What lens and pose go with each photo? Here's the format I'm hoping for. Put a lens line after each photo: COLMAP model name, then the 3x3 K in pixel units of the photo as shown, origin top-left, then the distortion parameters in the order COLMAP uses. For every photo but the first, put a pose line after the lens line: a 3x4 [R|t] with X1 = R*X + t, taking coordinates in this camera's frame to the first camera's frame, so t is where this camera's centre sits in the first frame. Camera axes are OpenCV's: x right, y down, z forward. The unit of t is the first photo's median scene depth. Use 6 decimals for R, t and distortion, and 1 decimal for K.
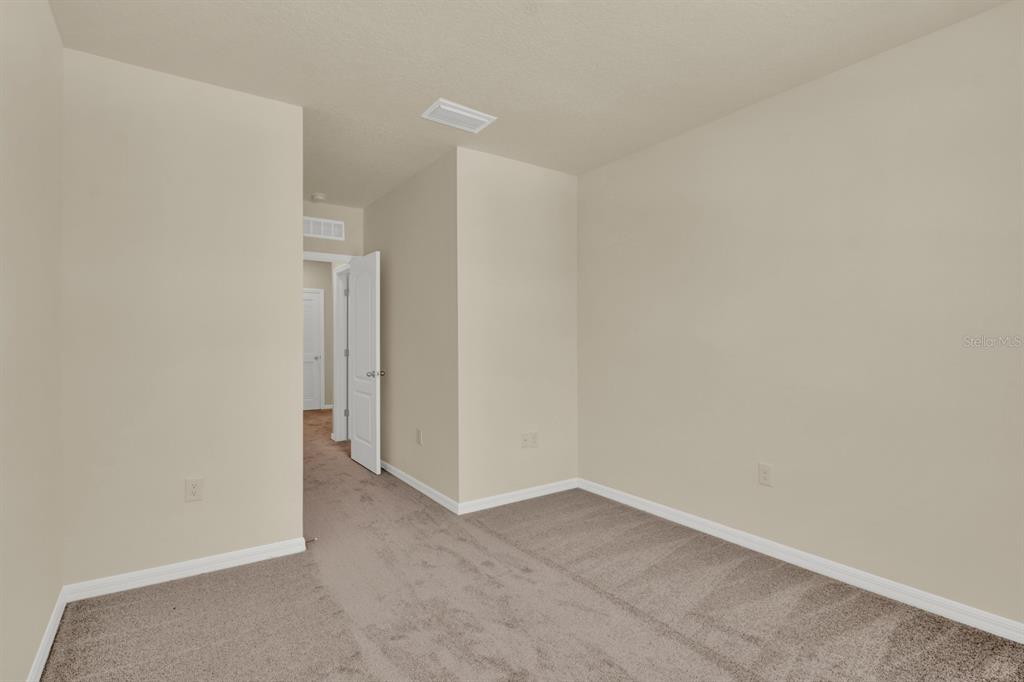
lens RADIAL K [[513.5, 0, 506.3], [0, 513.5, 339.5], [0, 0, 1]] dist [0.014266, -0.001205]
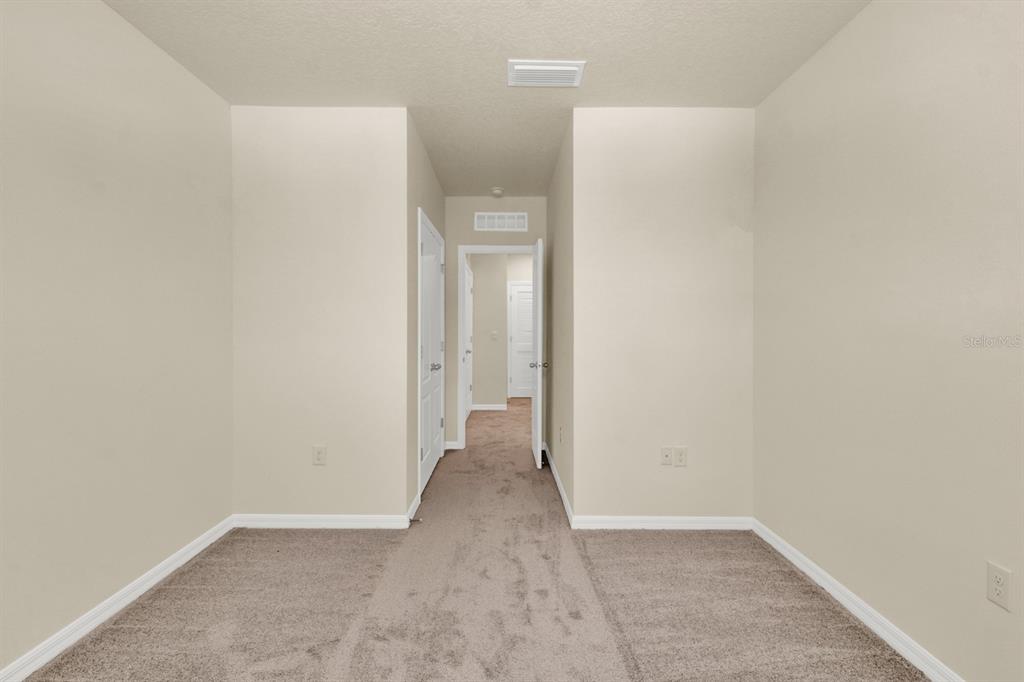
lens RADIAL K [[513.5, 0, 506.3], [0, 513.5, 339.5], [0, 0, 1]] dist [0.014266, -0.001205]
pose [[0.813588, 0.014740, -0.581255, 0.354105], [-0.004645, 0.999811, 0.018852, -0.000001], [0.581423, -0.012638, 0.813503, 0.240828]]
